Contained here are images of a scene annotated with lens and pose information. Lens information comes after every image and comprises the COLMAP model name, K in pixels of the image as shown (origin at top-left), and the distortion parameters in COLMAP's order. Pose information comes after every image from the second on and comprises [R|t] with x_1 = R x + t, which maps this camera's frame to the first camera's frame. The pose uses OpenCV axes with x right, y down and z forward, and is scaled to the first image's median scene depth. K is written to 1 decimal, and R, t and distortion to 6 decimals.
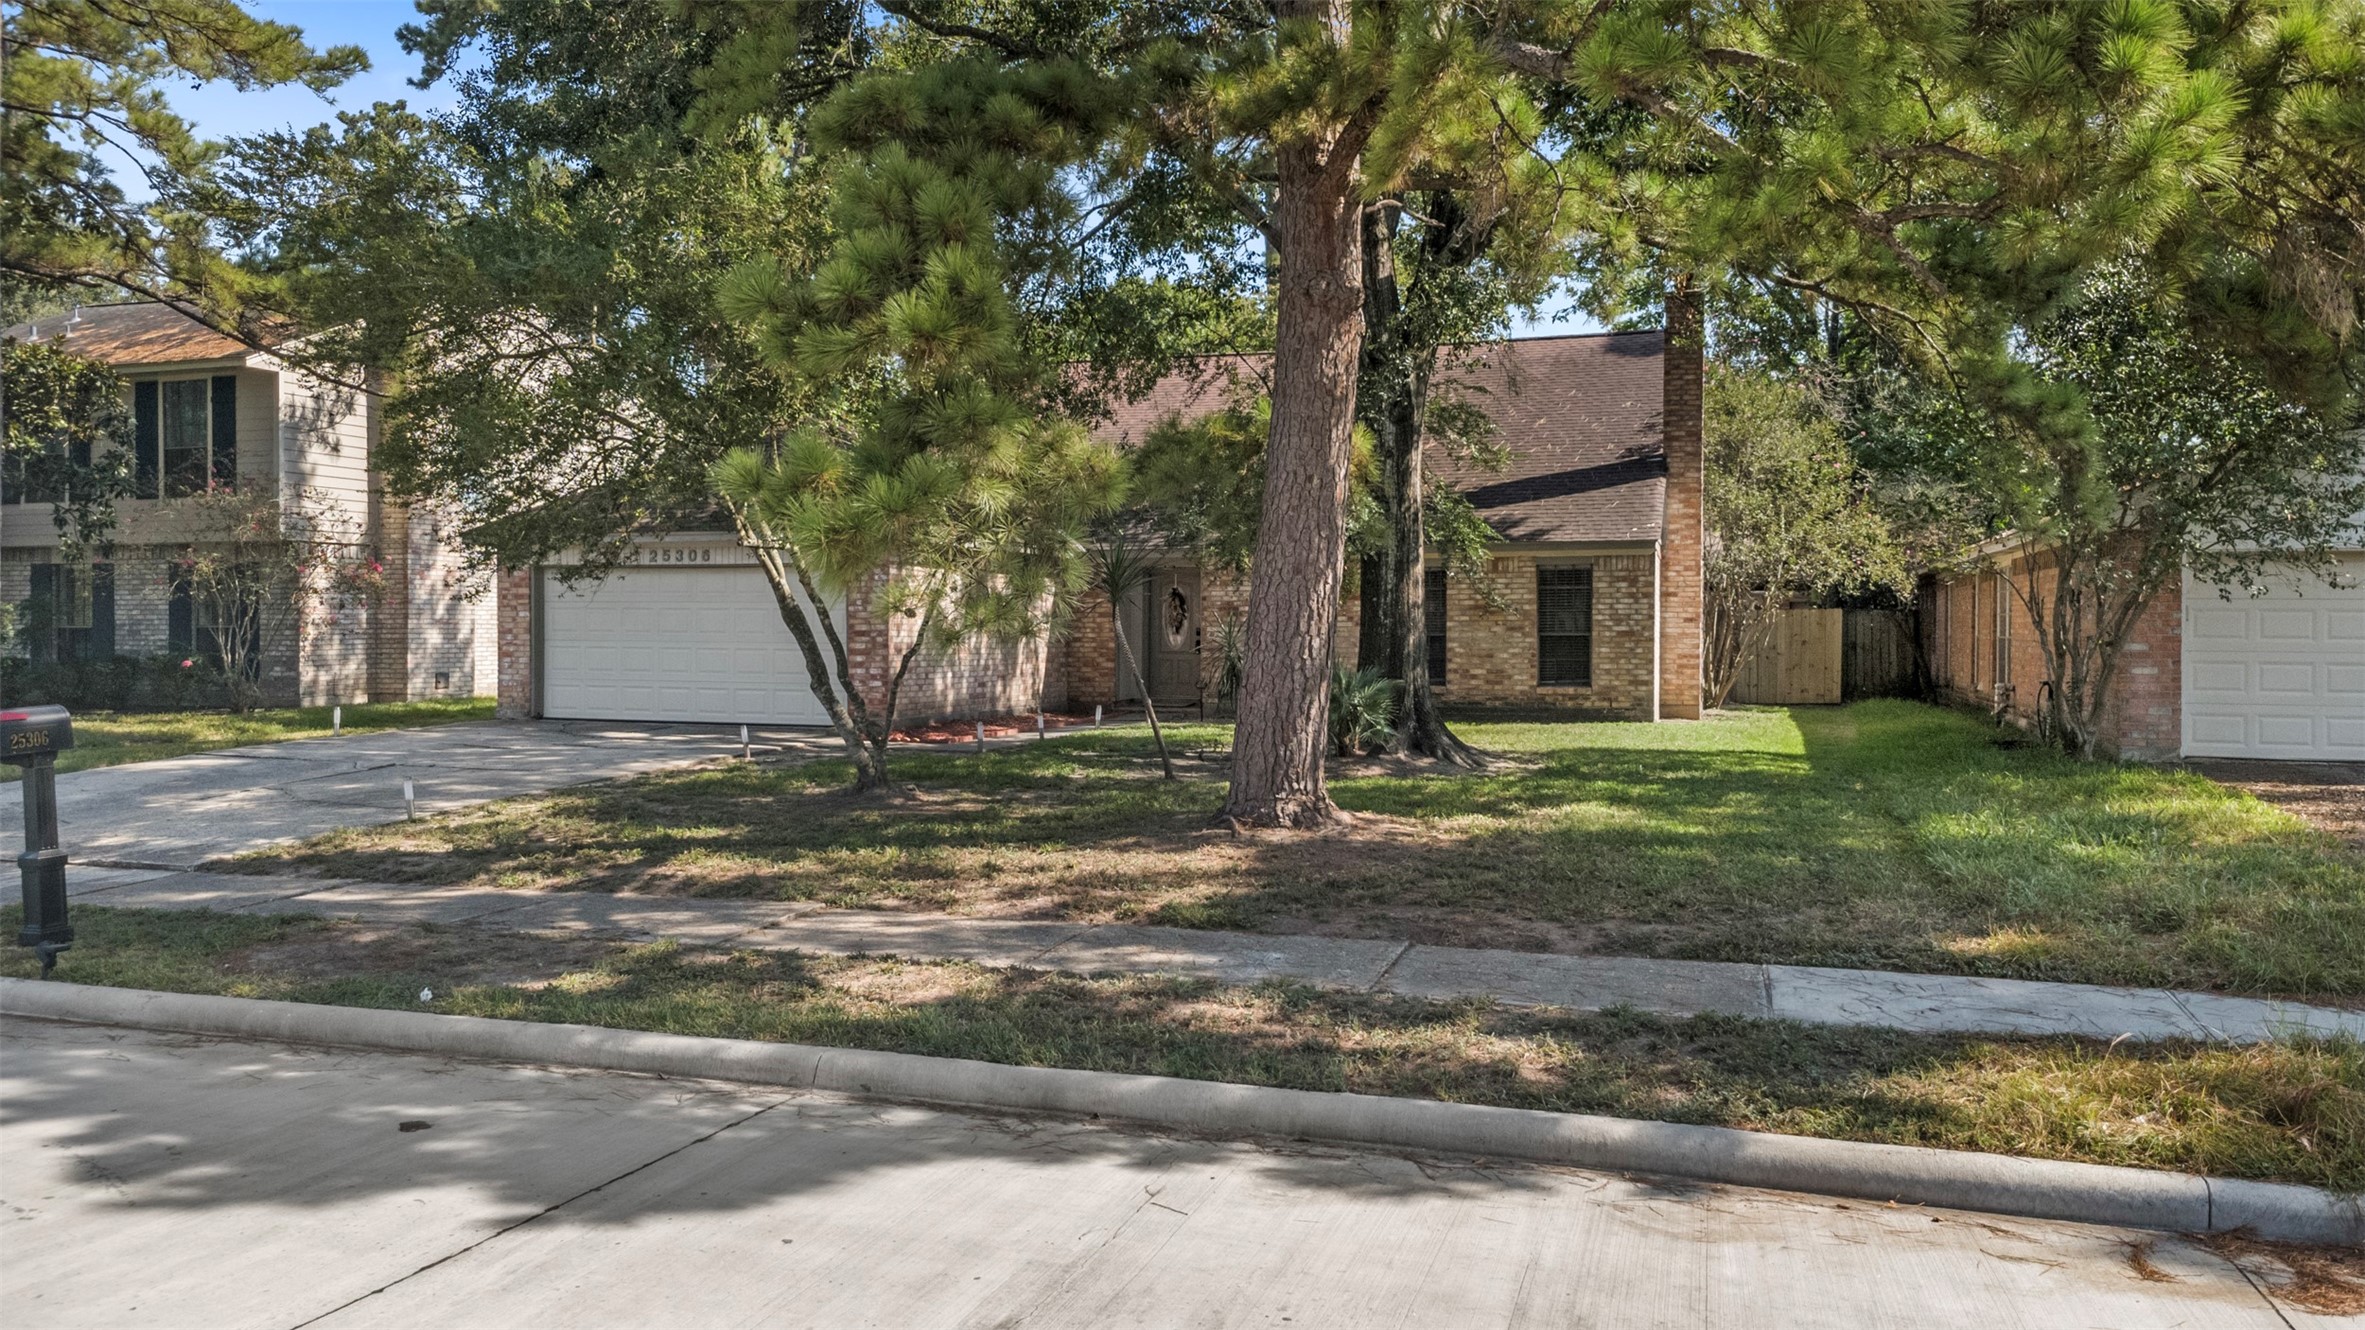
lens RADIAL K [[1621.0, 0, 1184.8], [0, 1621.0, 676.1], [0, 0, 1]] dist [0.006541, 0.000967]
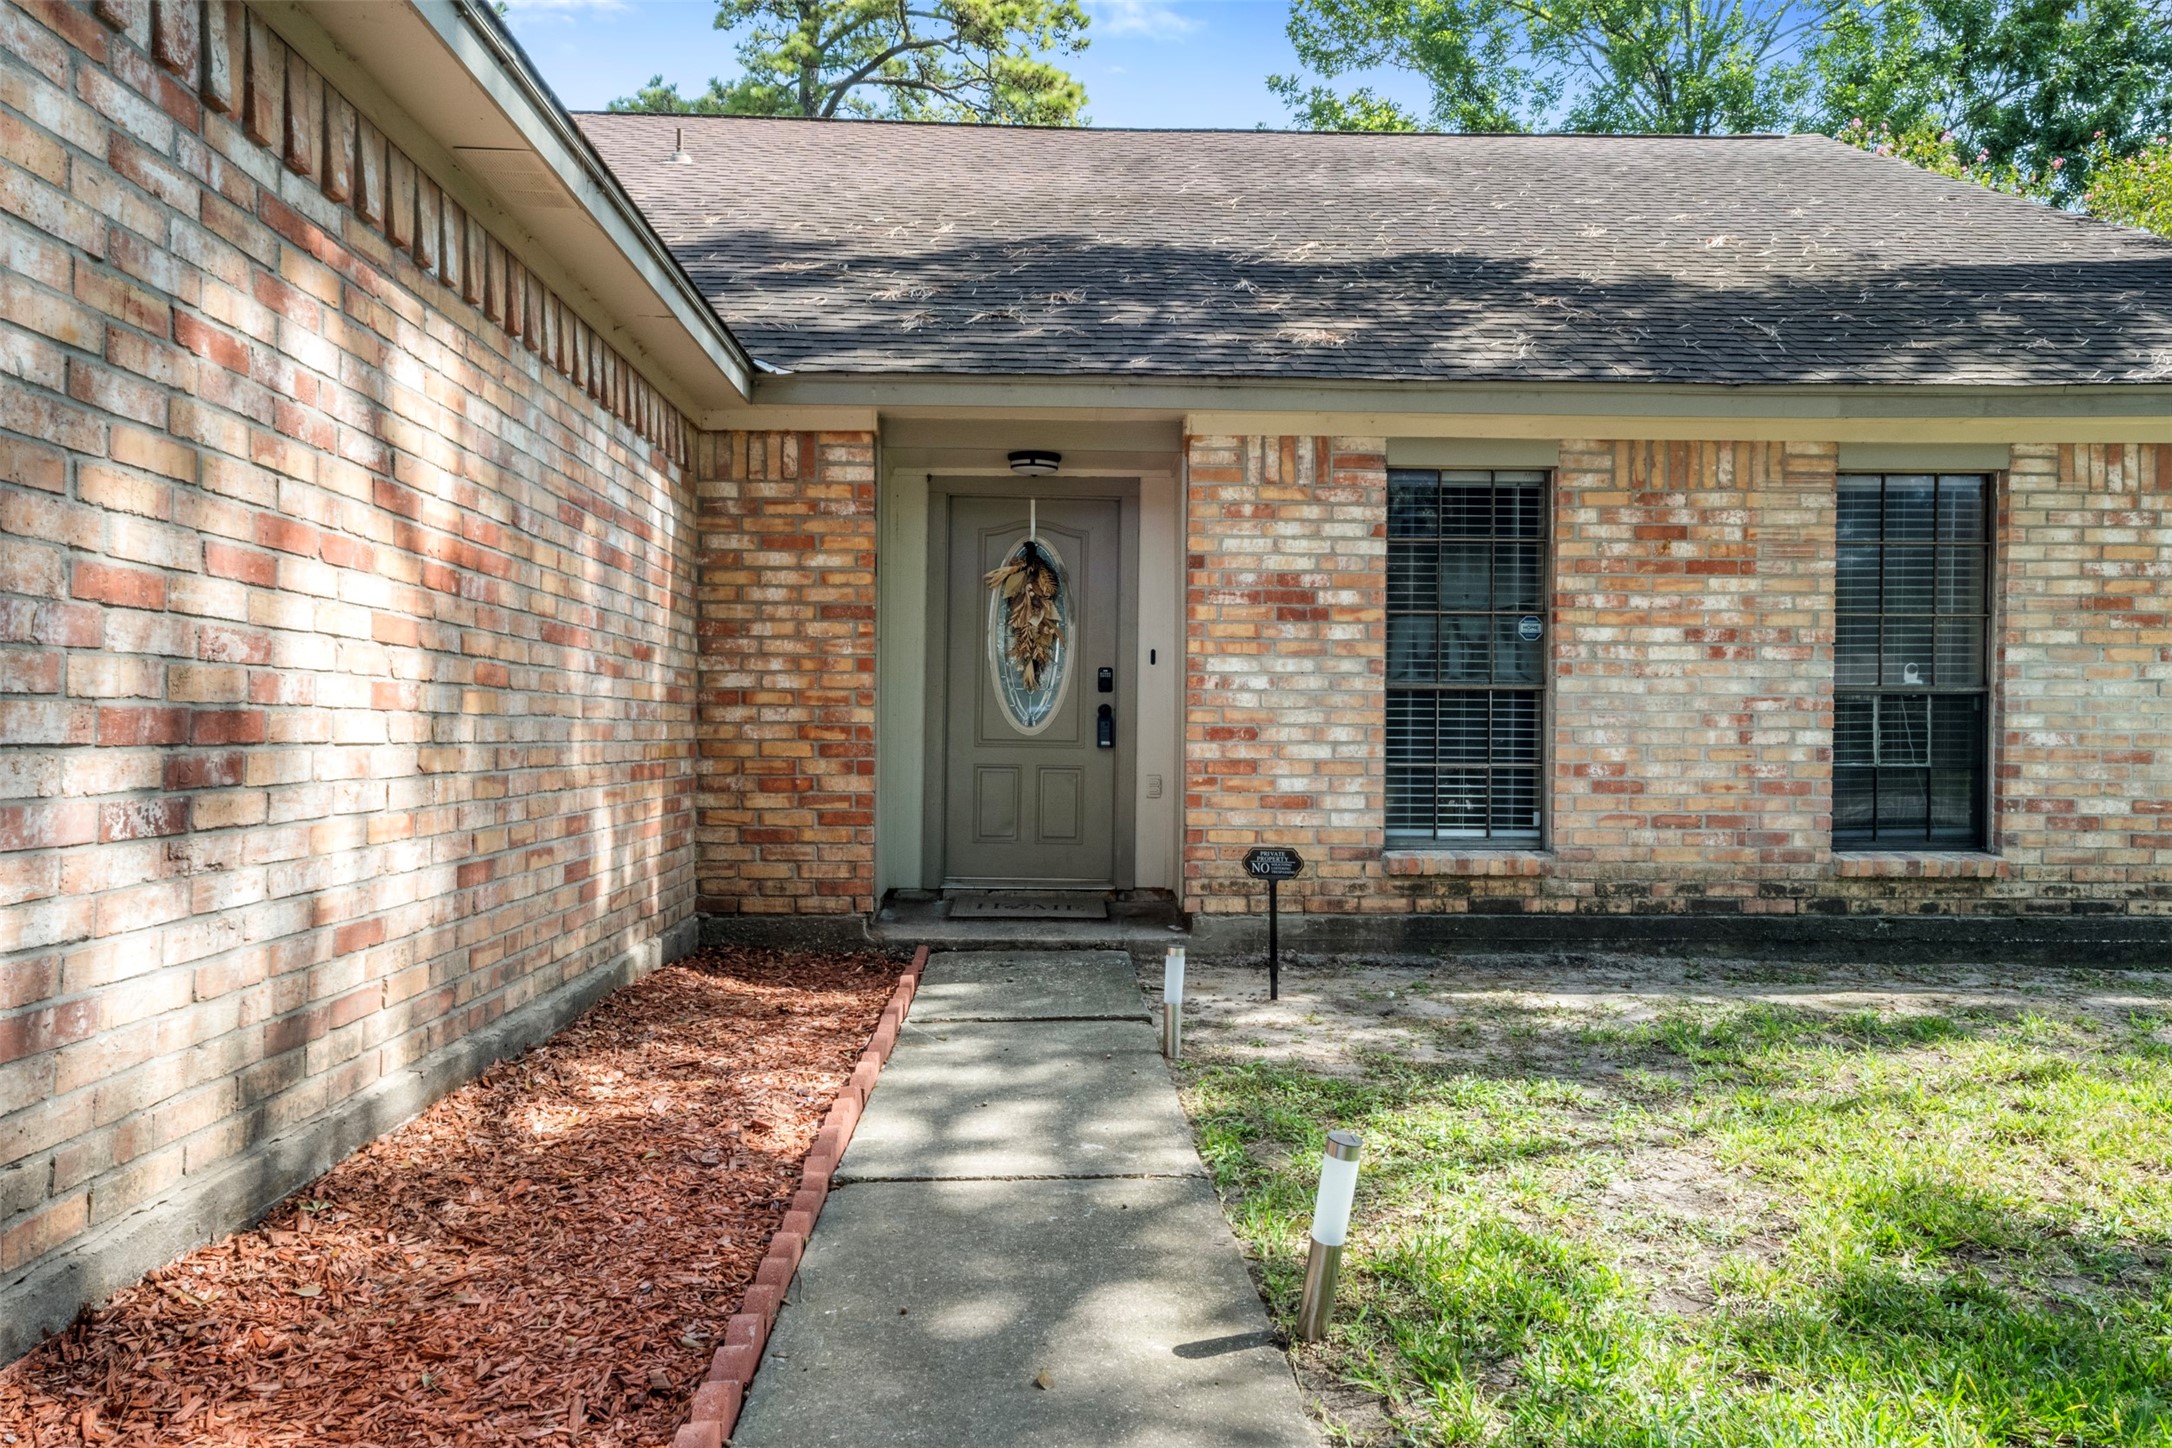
lens RADIAL K [[1505.5, 0, 1070.7], [0, 1505.5, 729.6], [0, 0, 1]] dist [0.013321, 0.001747]
pose [[0.948988, 0.005090, 0.315271, -0.102344], [0.000806, 0.999827, -0.018568, -0.012573], [-0.315311, 0.017875, 0.948820, 0.792511]]
